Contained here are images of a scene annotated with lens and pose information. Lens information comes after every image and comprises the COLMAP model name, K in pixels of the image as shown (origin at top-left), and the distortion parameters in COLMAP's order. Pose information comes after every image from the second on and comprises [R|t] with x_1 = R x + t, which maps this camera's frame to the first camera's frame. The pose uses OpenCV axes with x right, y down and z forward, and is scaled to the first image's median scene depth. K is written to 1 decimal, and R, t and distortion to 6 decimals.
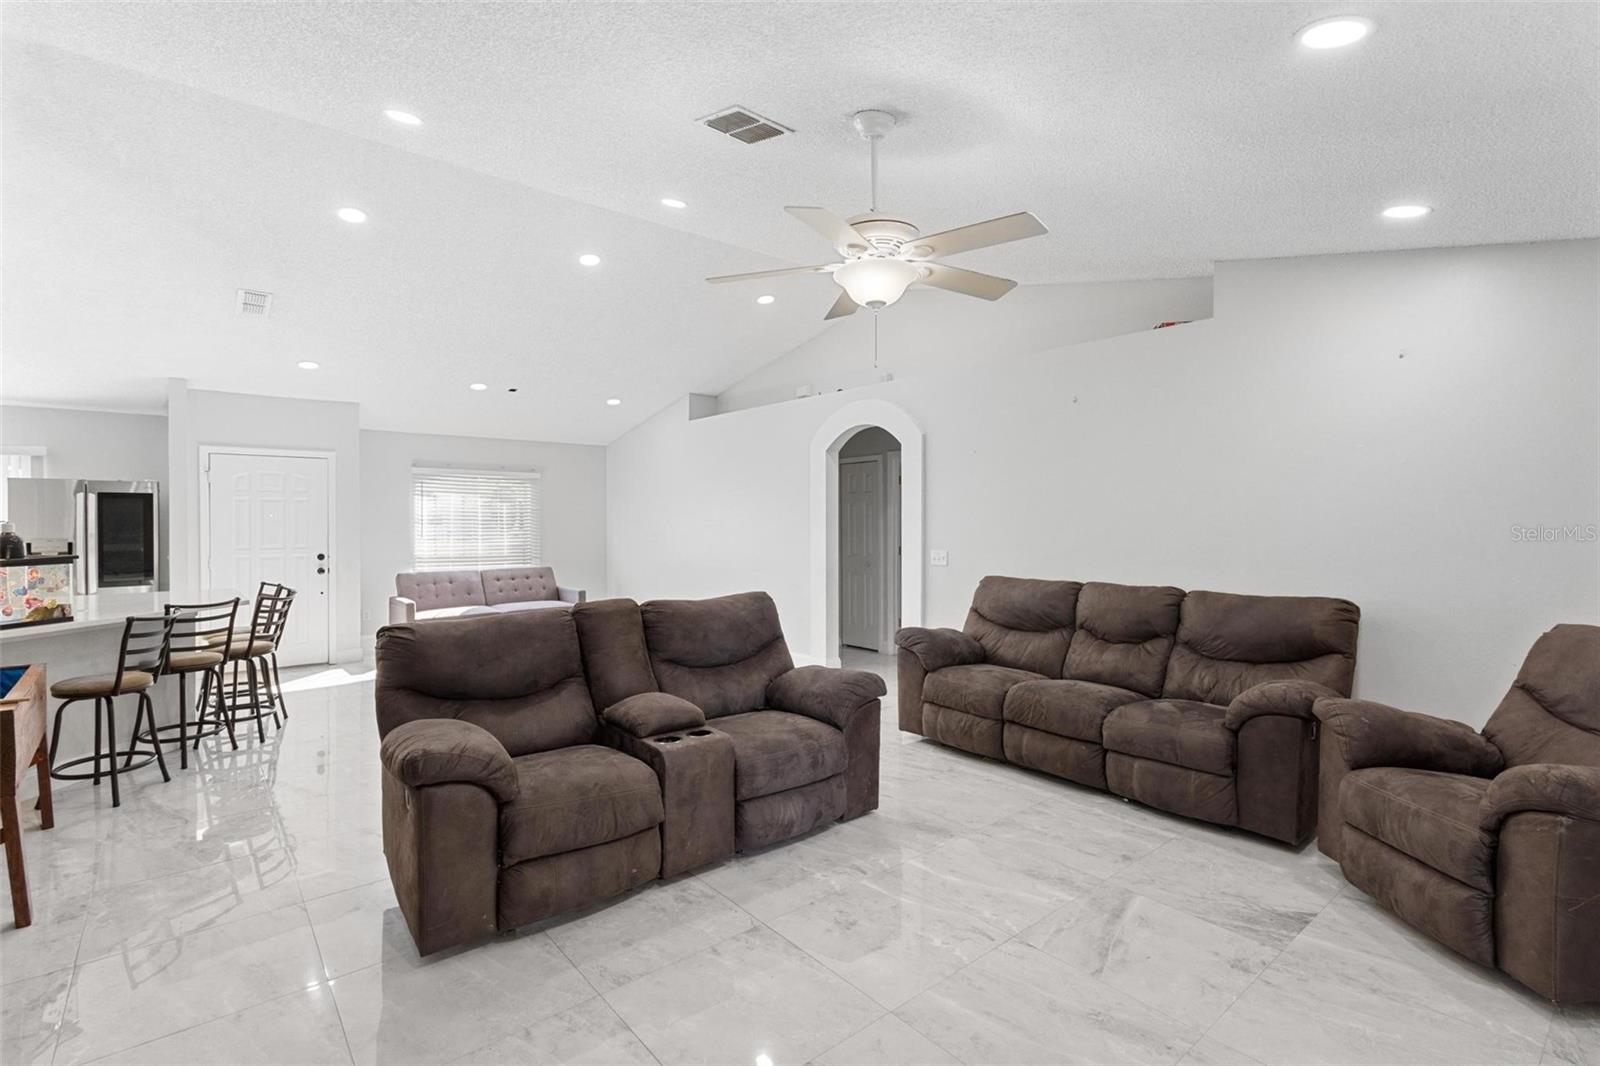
lens RADIAL K [[722.6, 0, 802.6], [0, 722.6, 528.2], [0, 0, 1]] dist [-0.002476, -0.001500]
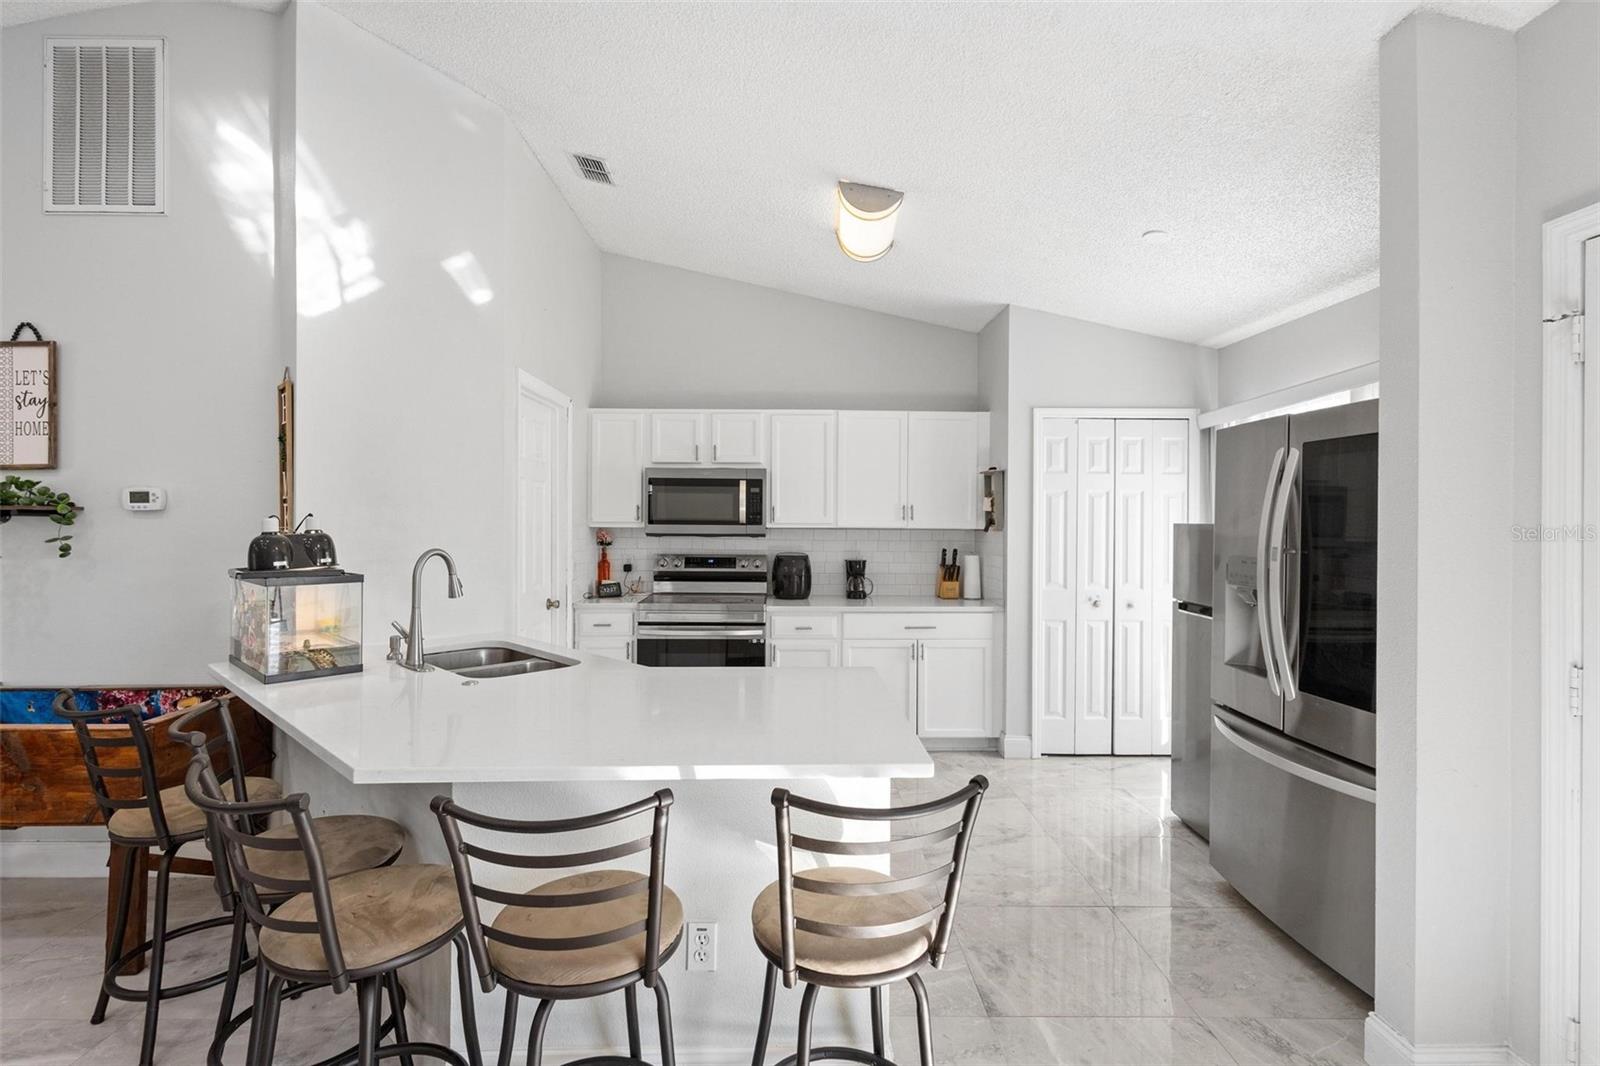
lens RADIAL K [[745.9, 0, 798.3], [0, 745.9, 510.8], [0, 0, 1]] dist [0.004497, 0.000147]
pose [[-0.636316, -0.008780, -0.771379, -0.477328], [-0.009300, 0.999950, -0.003710, -0.008517], [0.771372, 0.004813, -0.636366, 1.006765]]
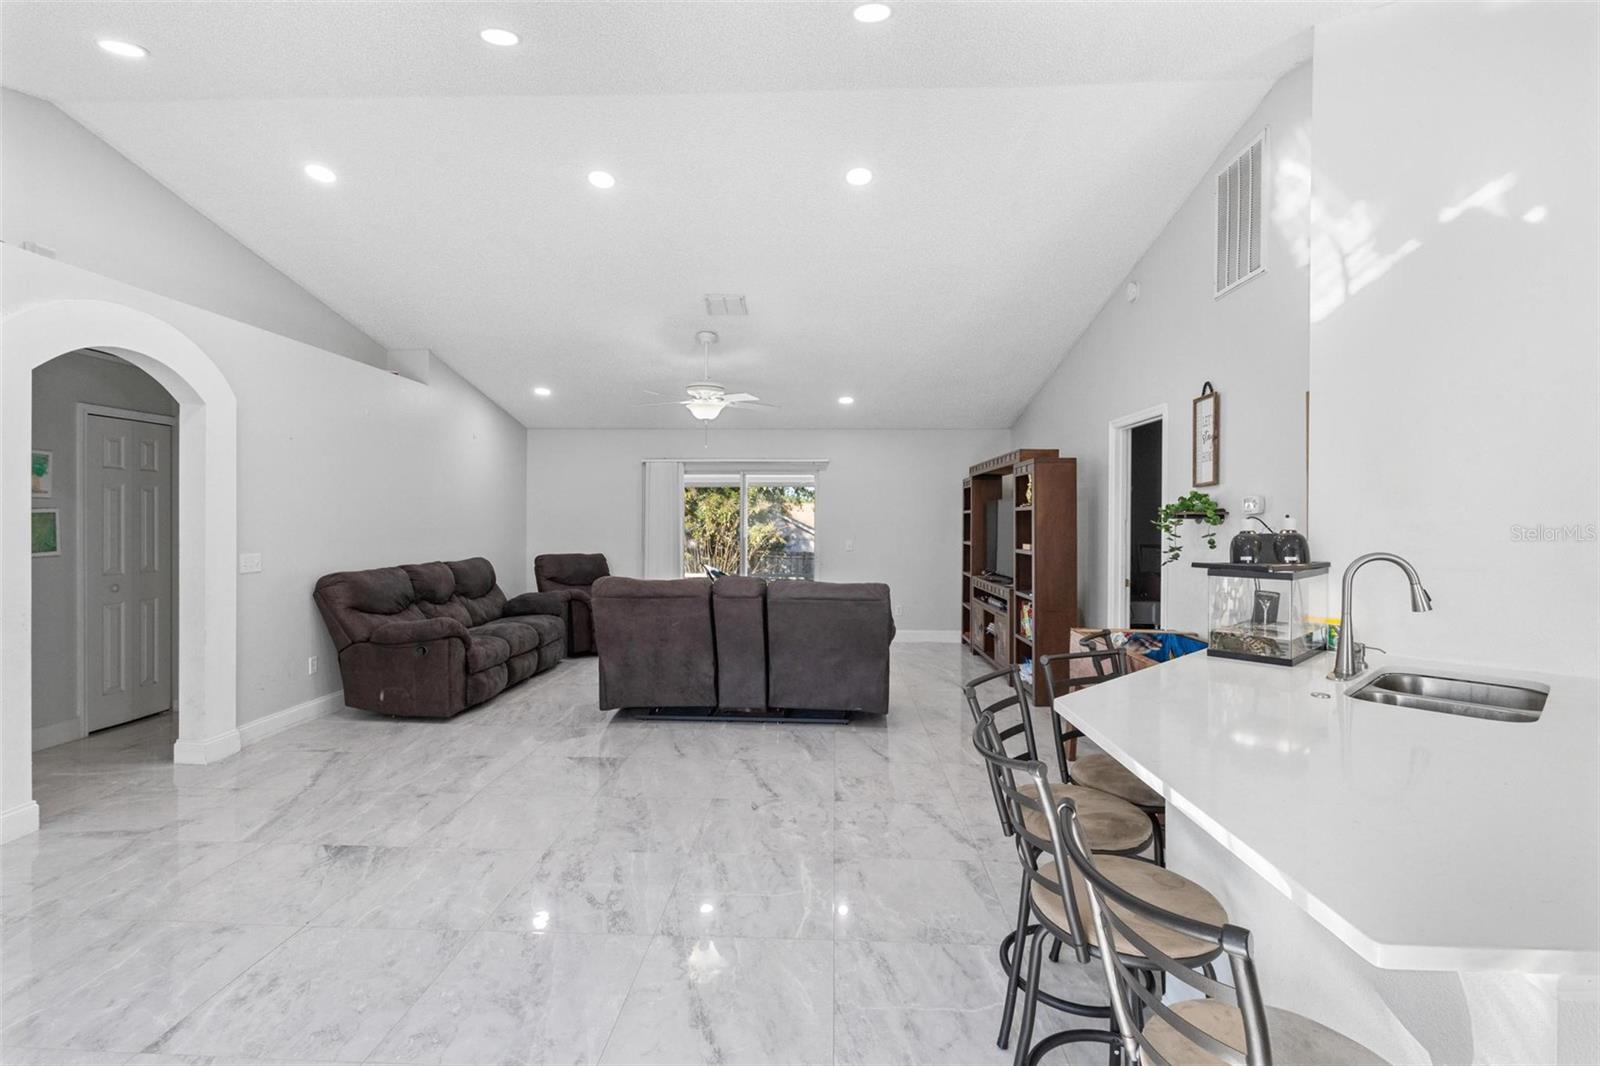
lens RADIAL K [[743.2, 0, 800.0], [0, 743.2, 533.0], [0, 0, 1]] dist [0.004194, 0.000560]
pose [[-0.730990, -0.013096, 0.682262, -0.712311], [0.002805, 0.999750, 0.022196, -0.006069], [-0.682382, 0.018139, -0.730771, 1.058435]]
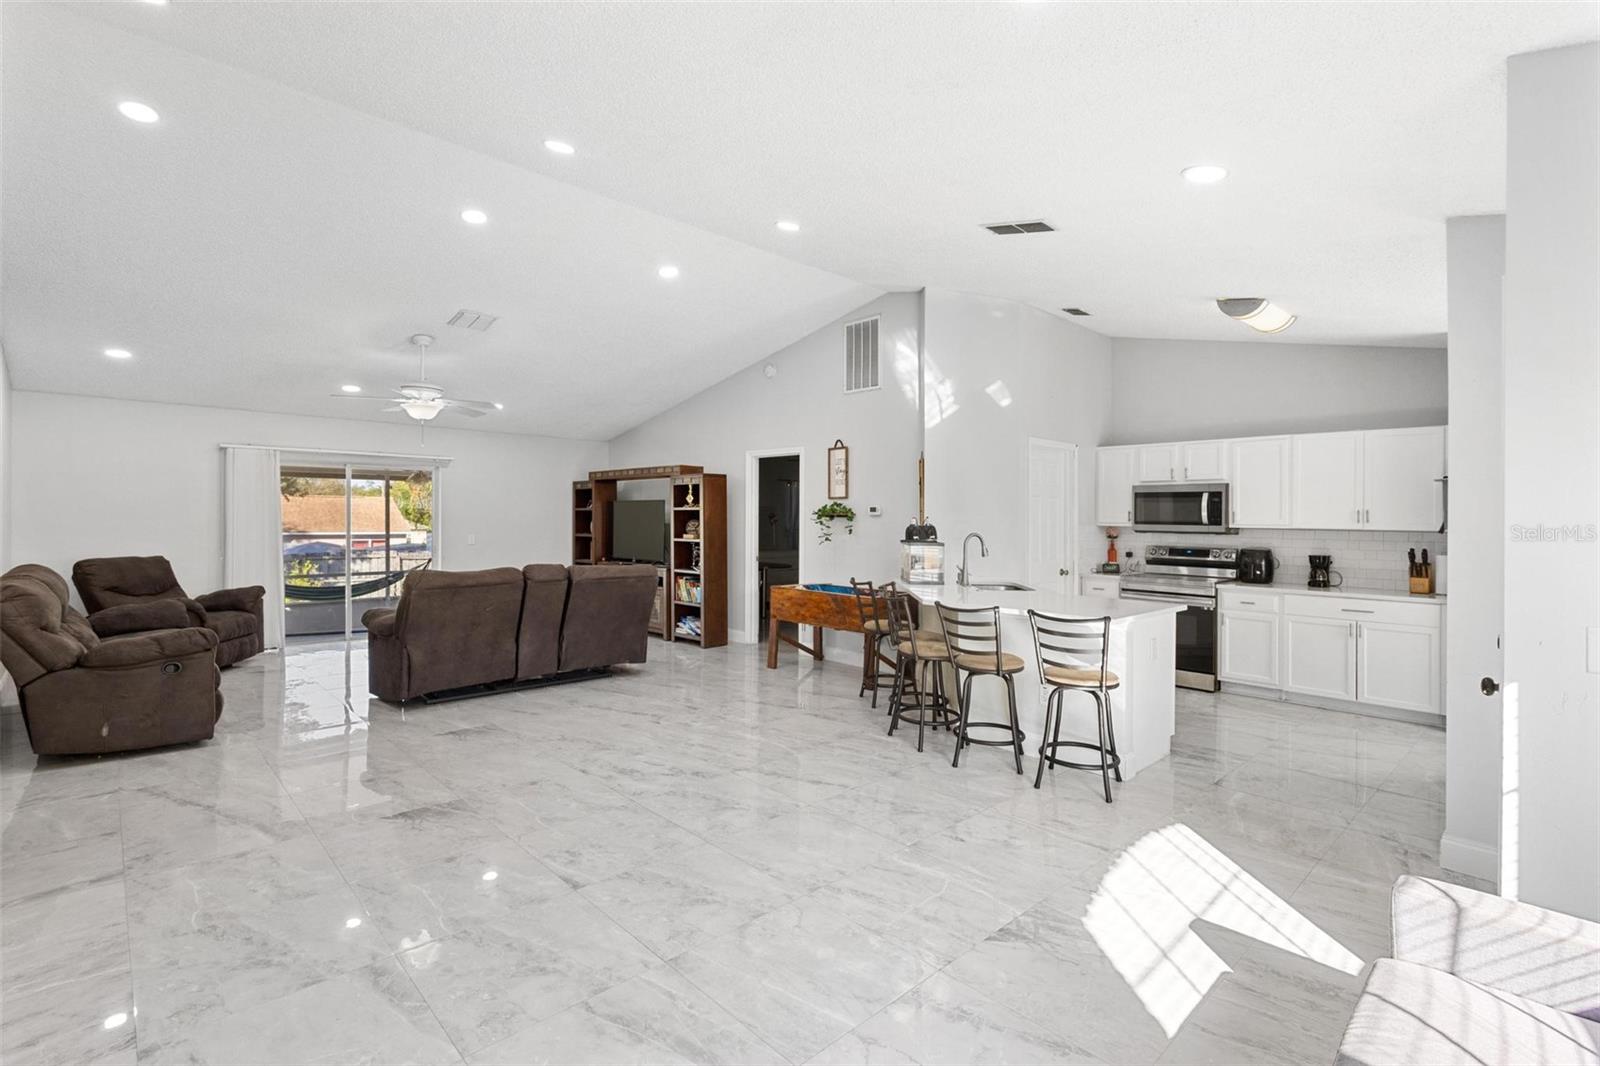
lens RADIAL K [[742.8, 0, 803.7], [0, 742.8, 520.9], [0, 0, 1]] dist [0.013801, -0.000546]
pose [[-0.998335, -0.006729, -0.057284, -0.413164], [-0.007363, 0.999914, 0.010855, -0.009344], [0.057206, 0.011259, -0.998299, 1.469291]]
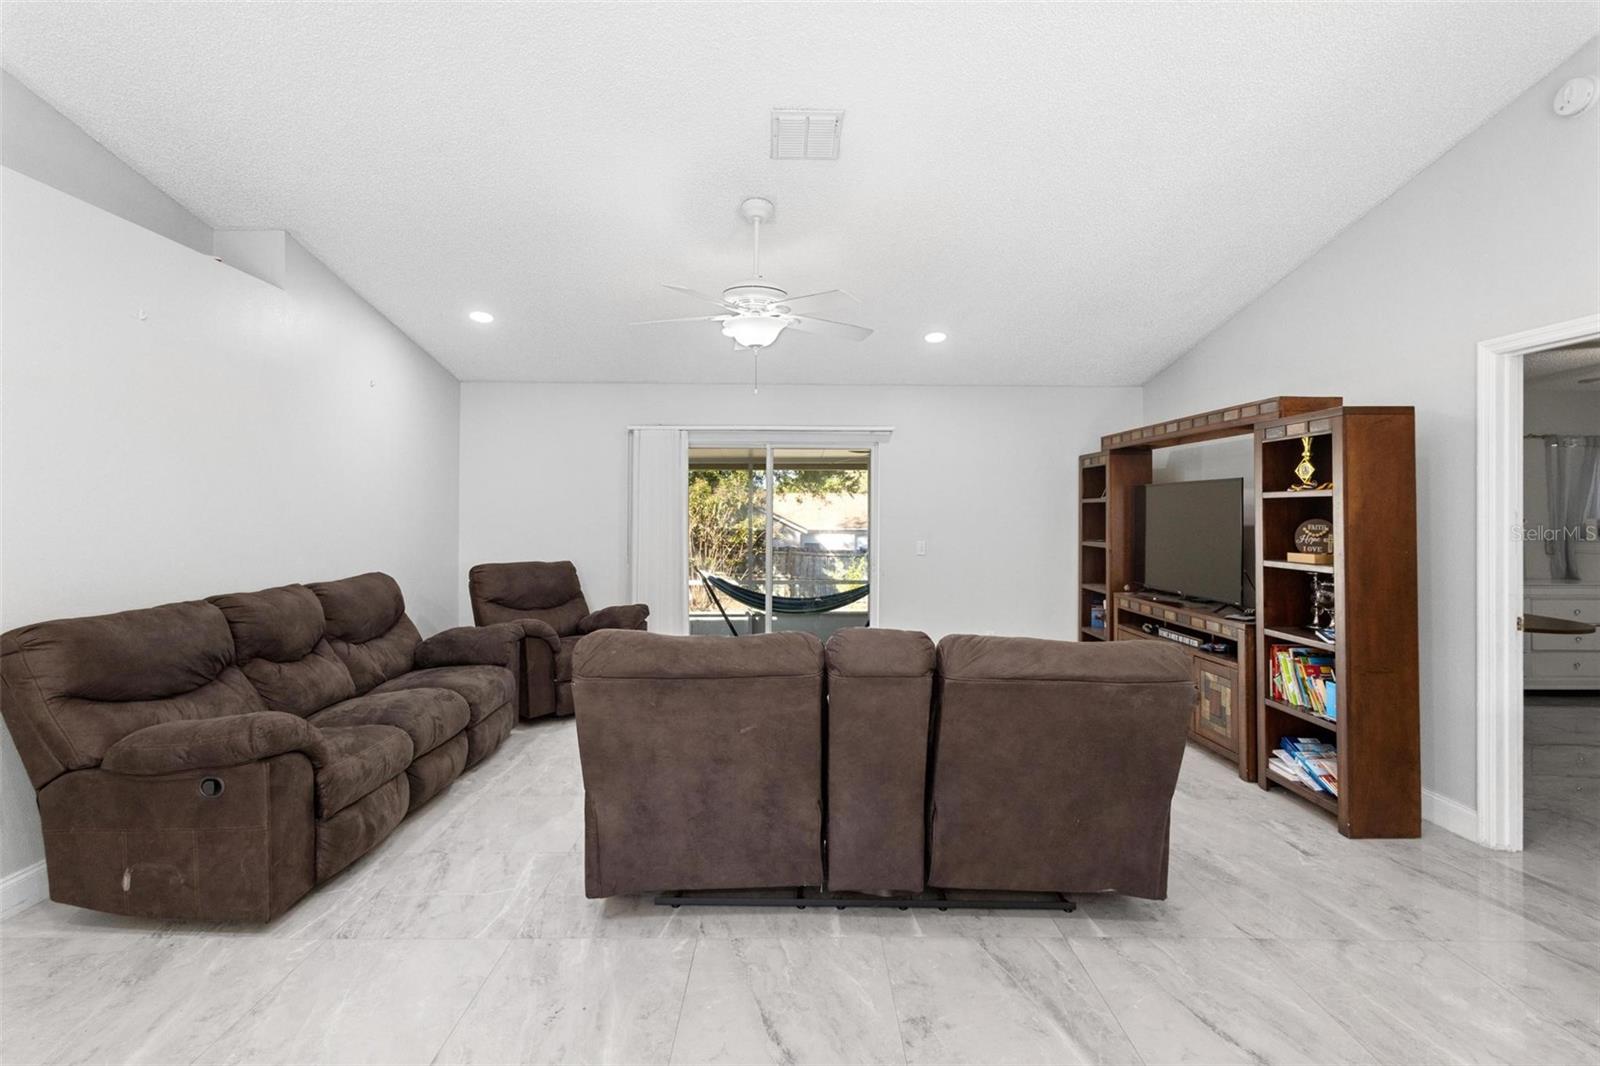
lens RADIAL K [[745.9, 0, 798.3], [0, 745.9, 510.8], [0, 0, 1]] dist [0.004497, 0.000147]
pose [[-0.768179, -0.001038, 0.640234, -0.358017], [0.003411, 0.999978, 0.005713, -0.006978], [-0.640226, 0.006572, -0.768158, 0.859170]]
